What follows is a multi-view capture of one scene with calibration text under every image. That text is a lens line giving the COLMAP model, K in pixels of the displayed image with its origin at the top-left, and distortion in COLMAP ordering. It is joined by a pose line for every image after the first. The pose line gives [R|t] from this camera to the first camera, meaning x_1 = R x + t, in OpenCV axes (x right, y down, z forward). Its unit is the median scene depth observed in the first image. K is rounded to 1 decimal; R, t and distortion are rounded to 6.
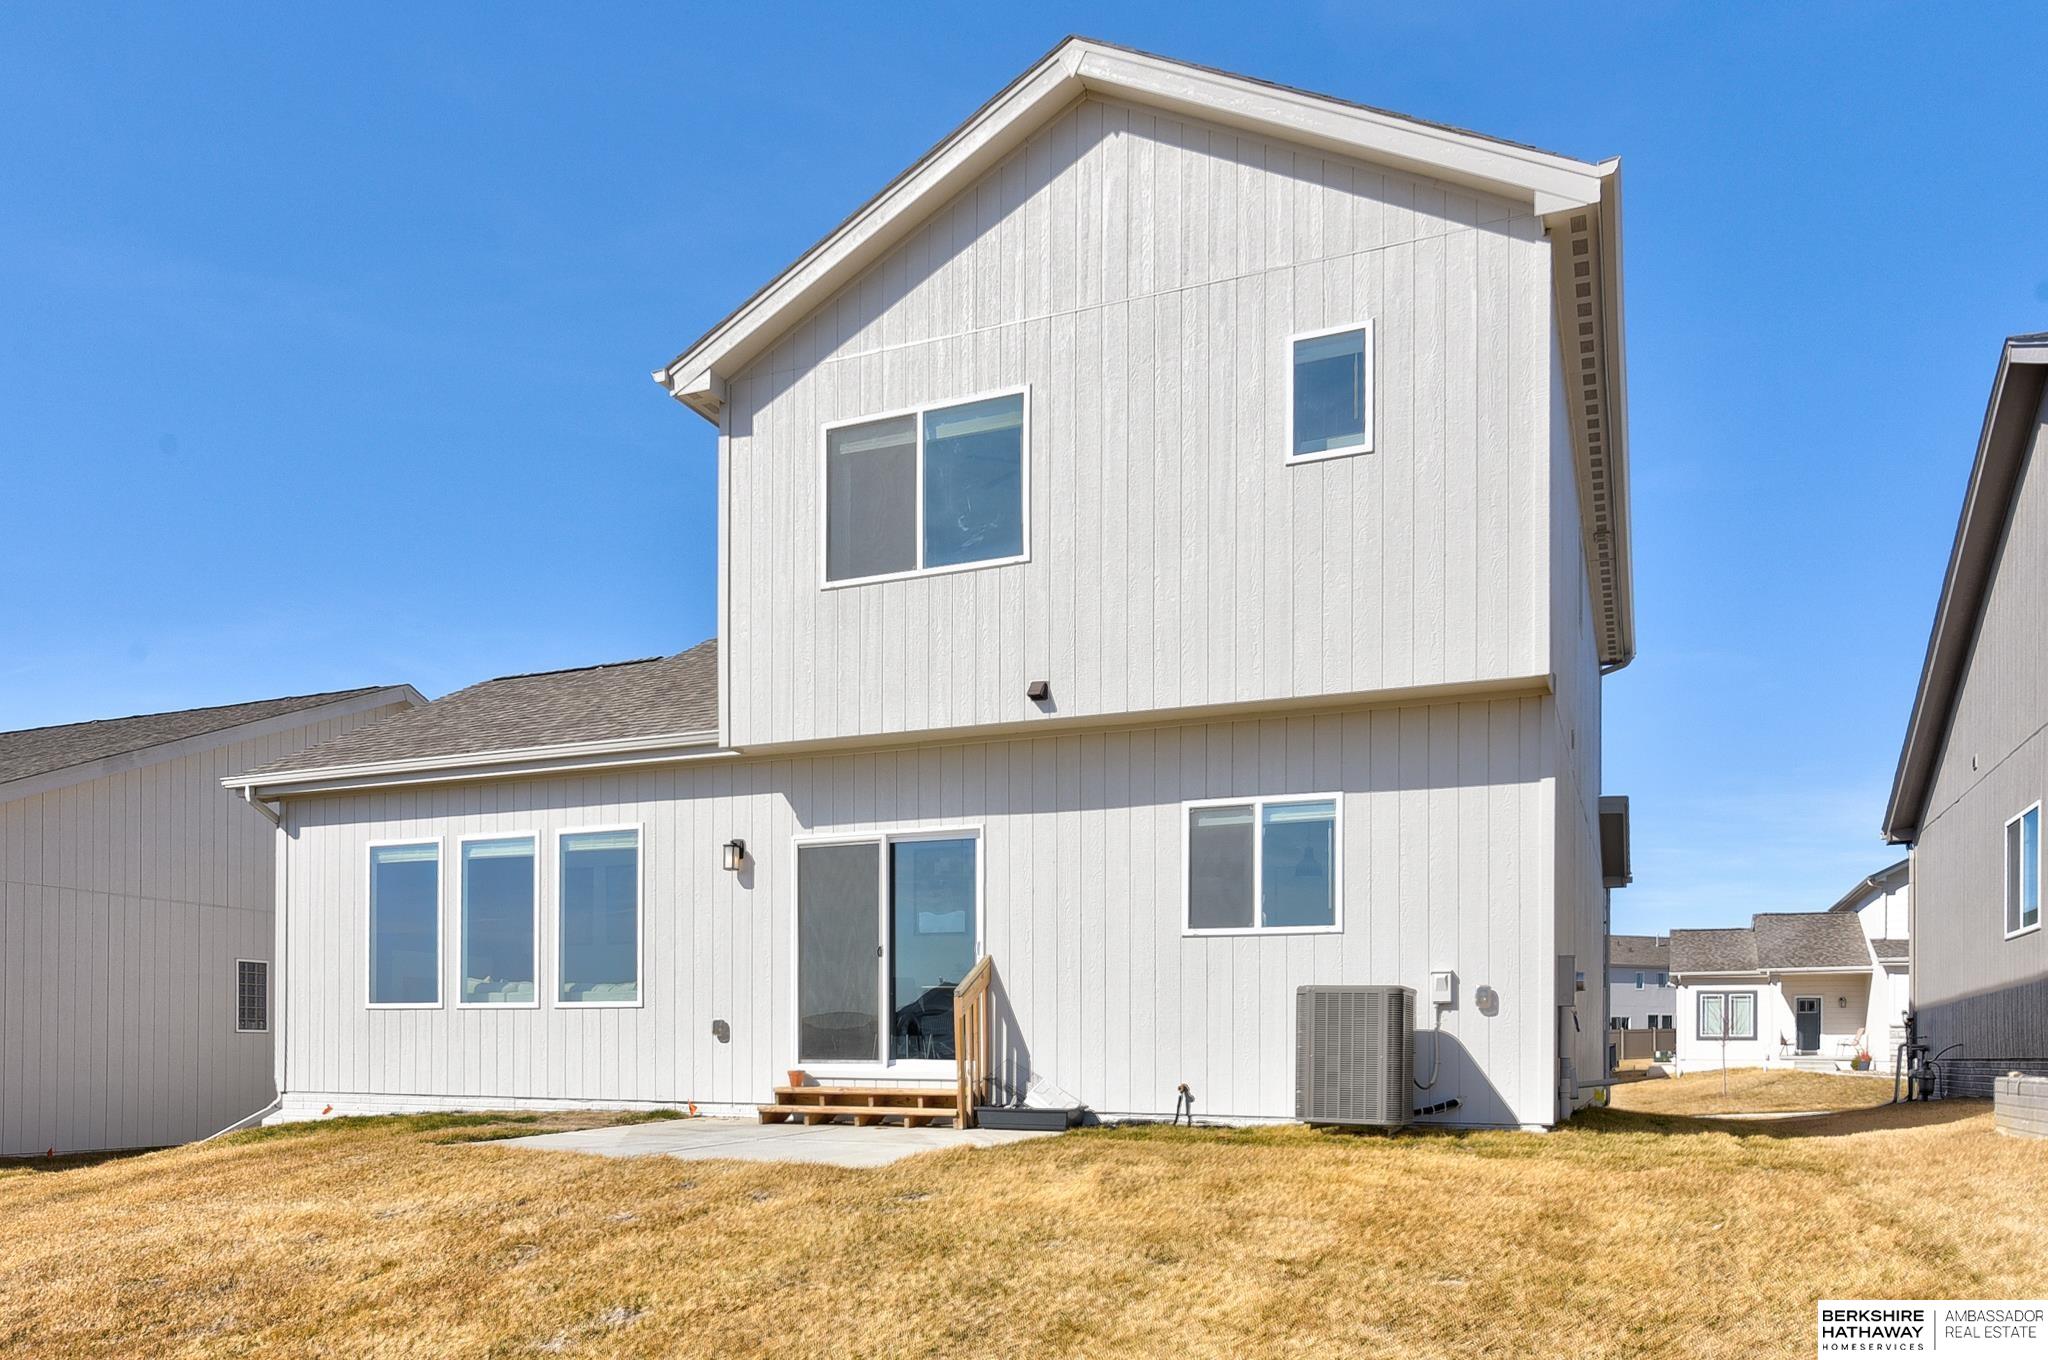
lens RADIAL K [[1452.2, 0, 1021.0], [0, 1452.2, 615.0], [0, 0, 1]] dist [-0.001905, -0.003909]
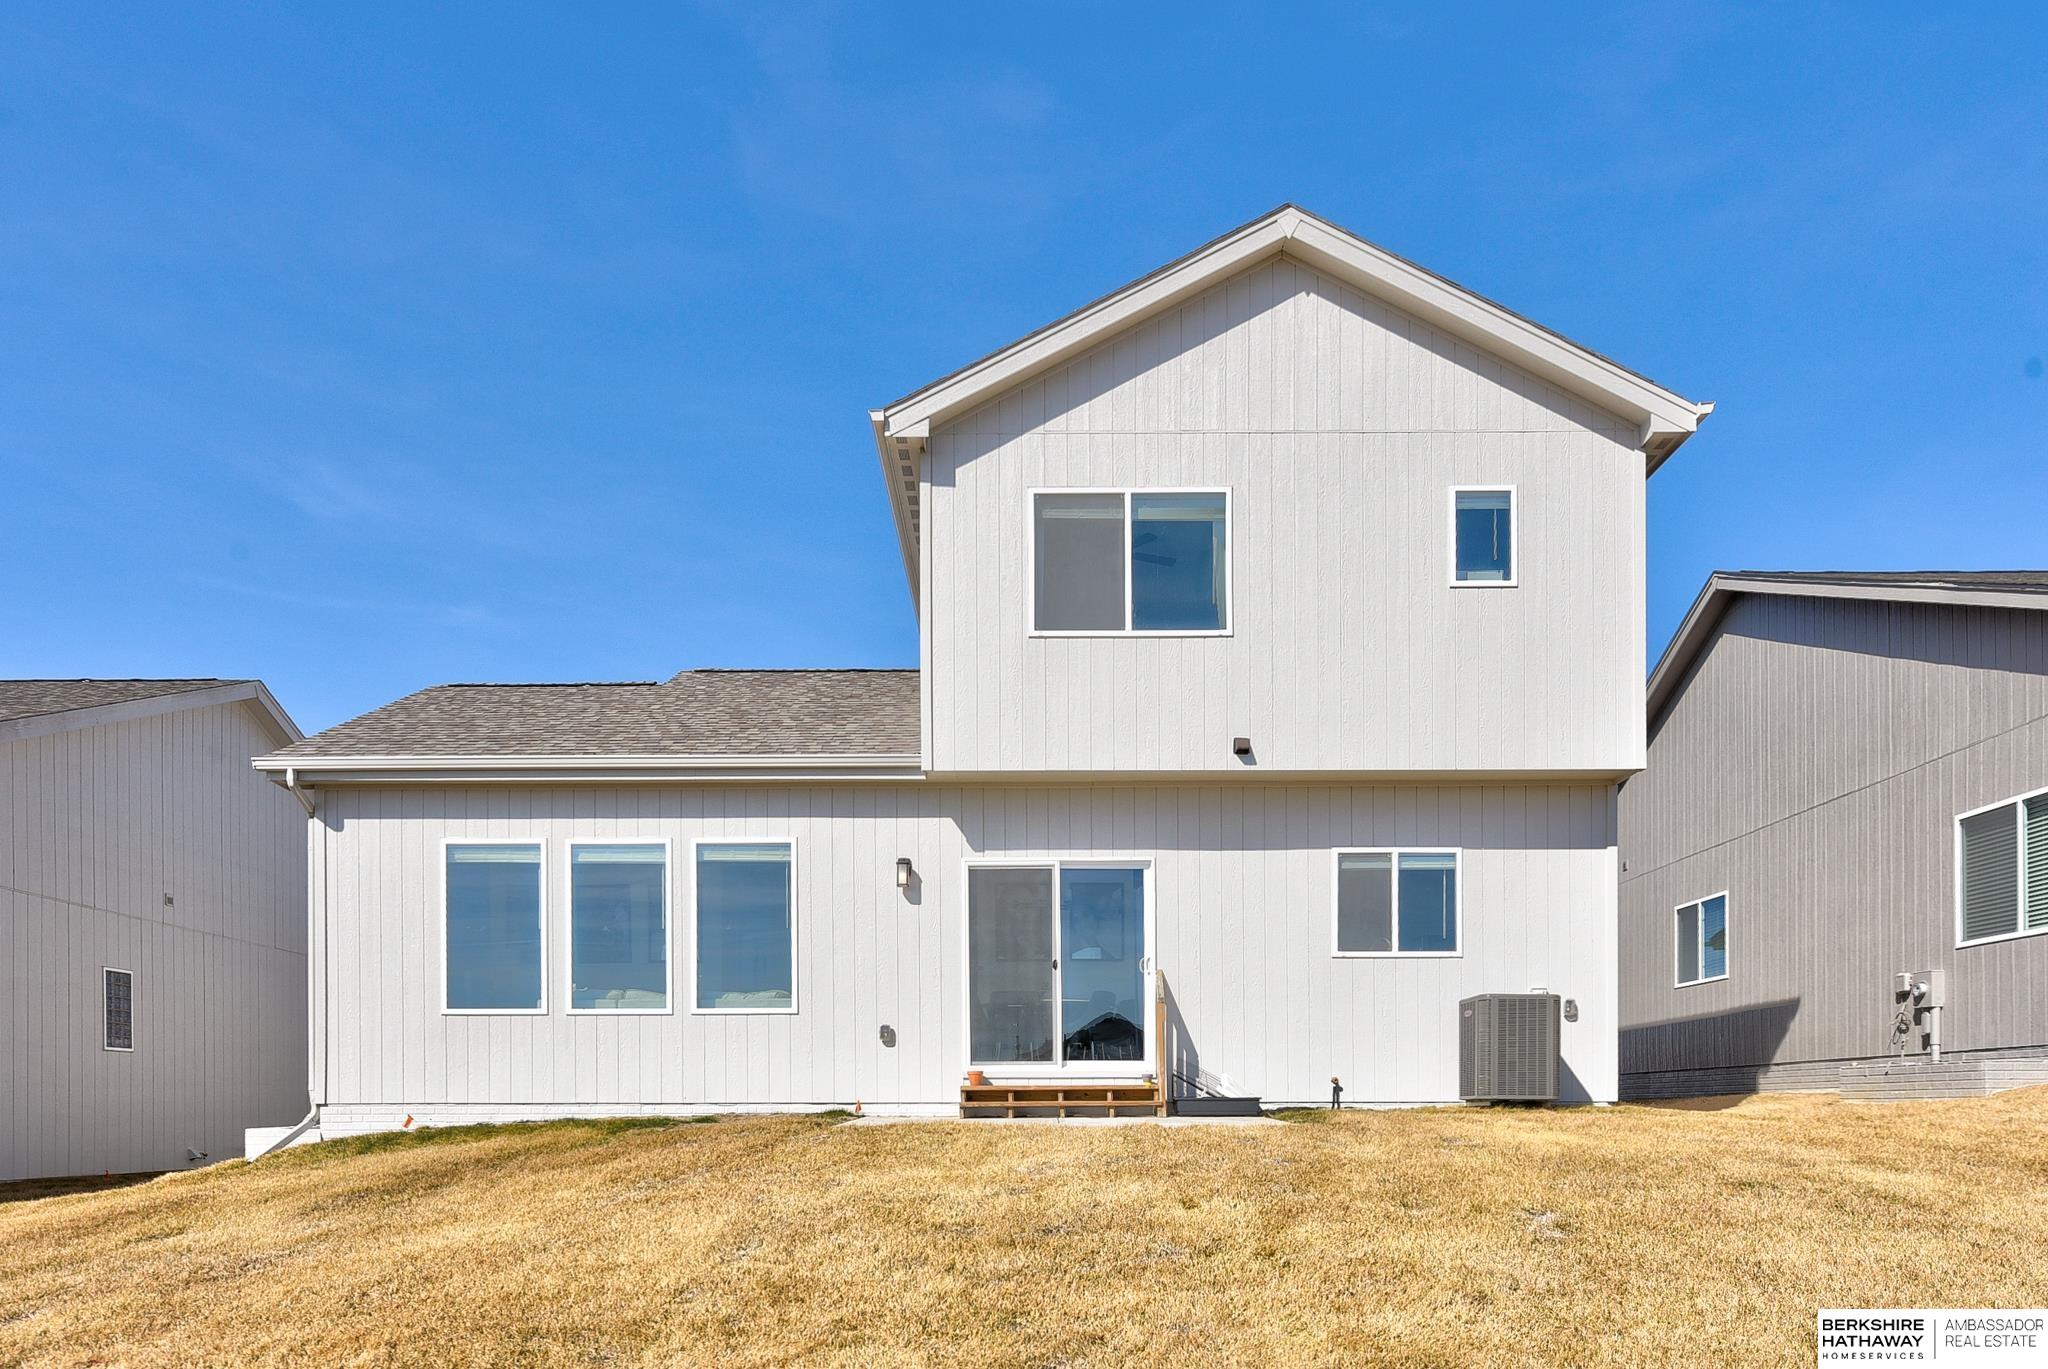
lens RADIAL K [[1298.8, 0, 1023.9], [0, 1298.8, 718.0], [0, 0, 1]] dist [-0.000617, 0.000404]
pose [[0.913209, 0.107004, 0.393191, -0.523097], [-0.106810, 0.994026, -0.022446, 0.066551], [-0.393244, -0.021499, 0.919183, 0.091554]]
